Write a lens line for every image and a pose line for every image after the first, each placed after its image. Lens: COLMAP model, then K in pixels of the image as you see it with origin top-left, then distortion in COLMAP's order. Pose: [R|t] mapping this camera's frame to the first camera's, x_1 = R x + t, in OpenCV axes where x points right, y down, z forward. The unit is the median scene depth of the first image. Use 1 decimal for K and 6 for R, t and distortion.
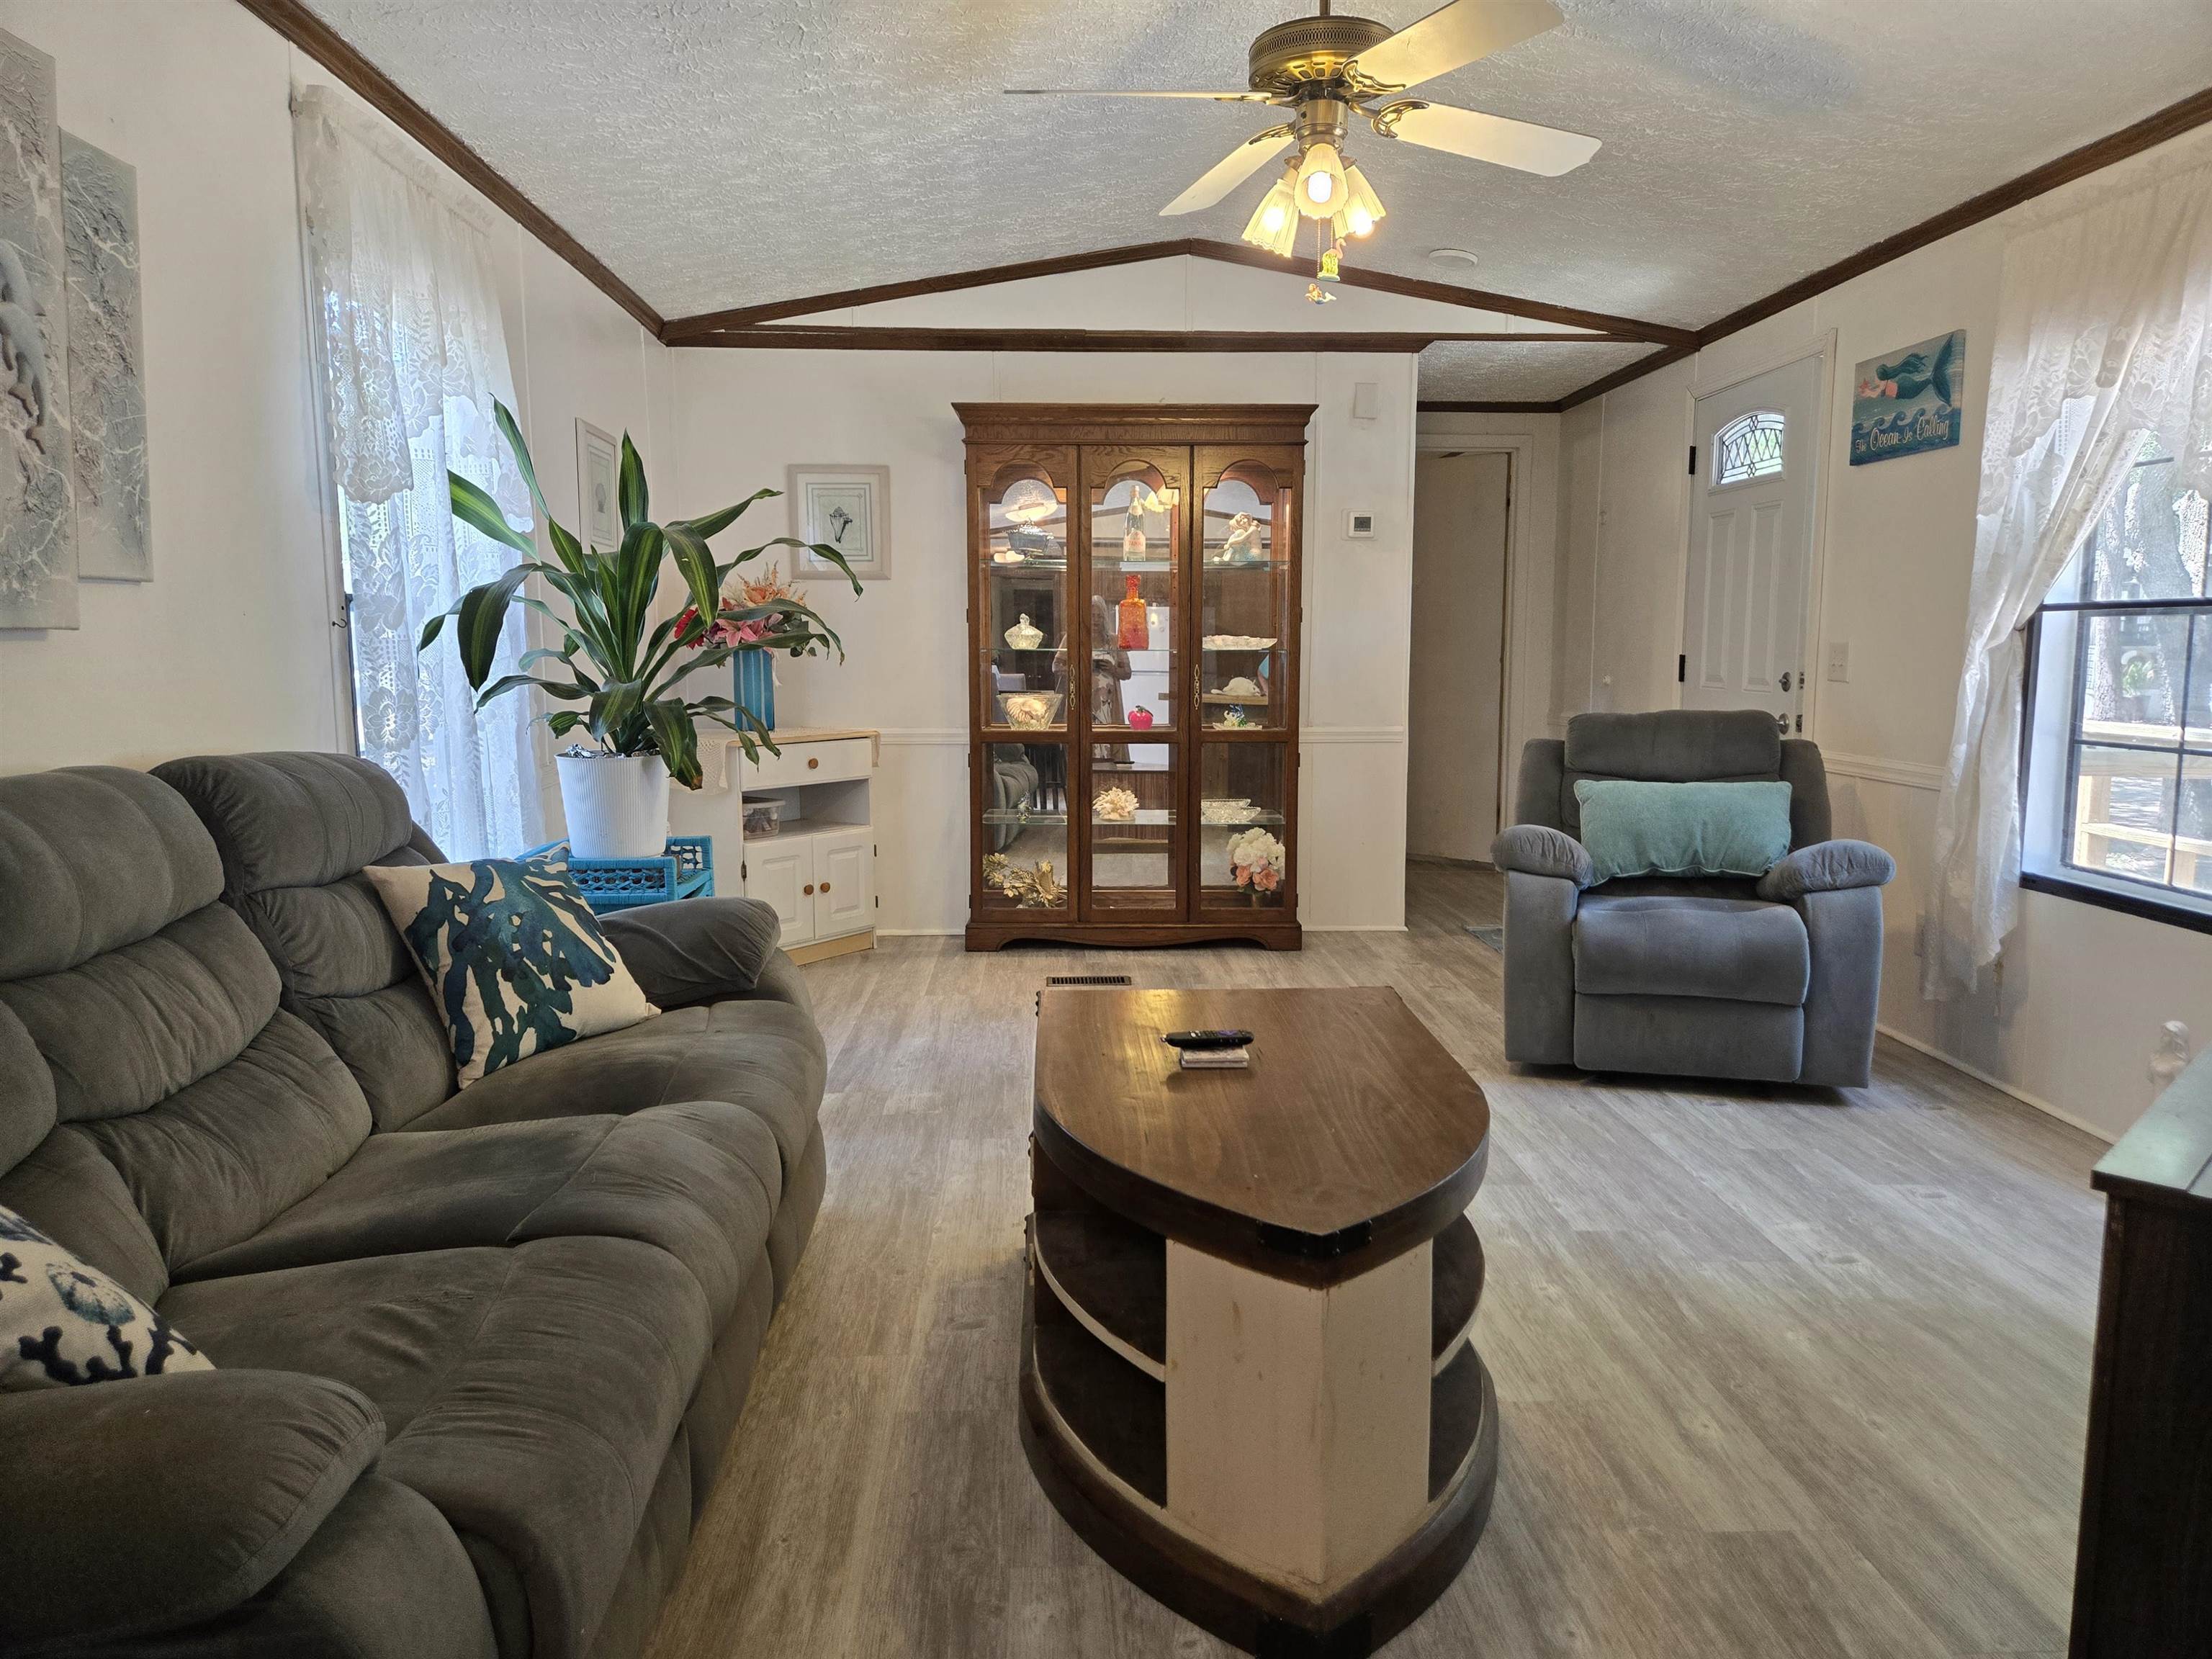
lens RADIAL K [[1490.7, 0, 1145.7], [0, 1490.7, 827.3], [0, 0, 1]] dist [0.078411, -0.069723]
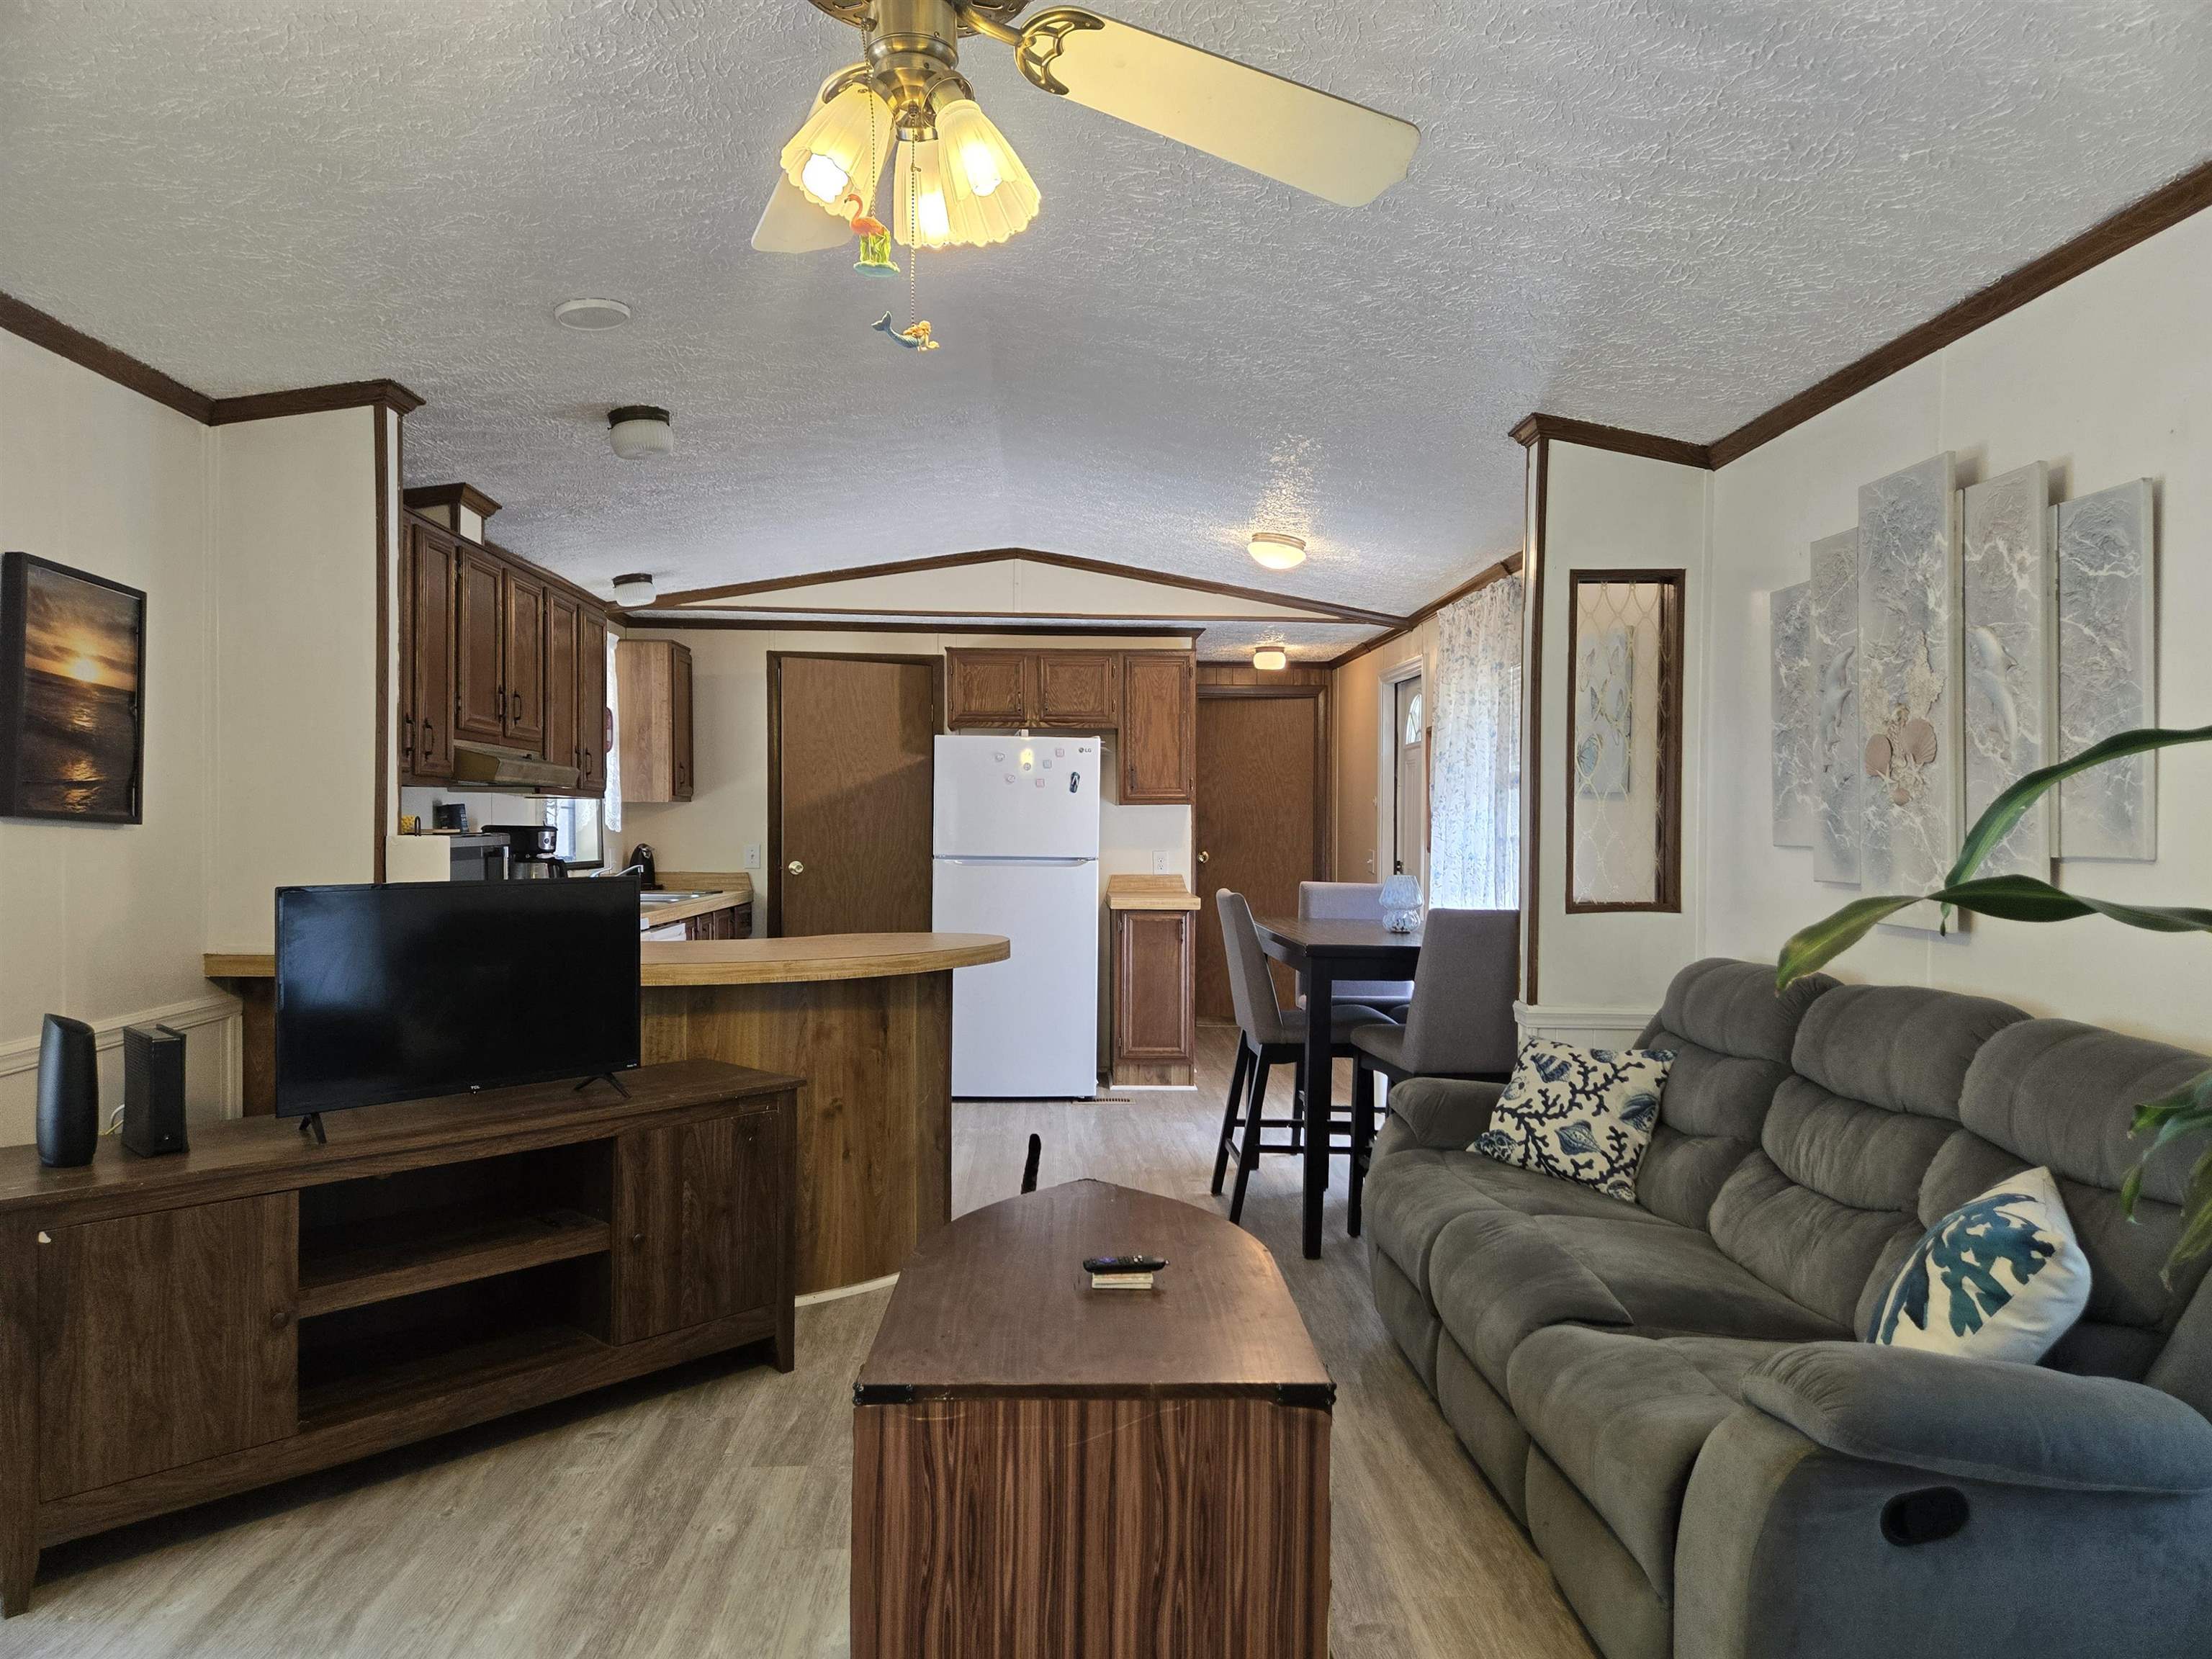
lens RADIAL K [[1490.7, 0, 1145.7], [0, 1490.7, 827.3], [0, 0, 1]] dist [0.078411, -0.069723]
pose [[-0.999942, -0.010194, 0.003370, 0.028068], [-0.009651, 0.990953, 0.133859, -0.335348], [-0.004704, 0.133819, -0.990995, 2.148778]]
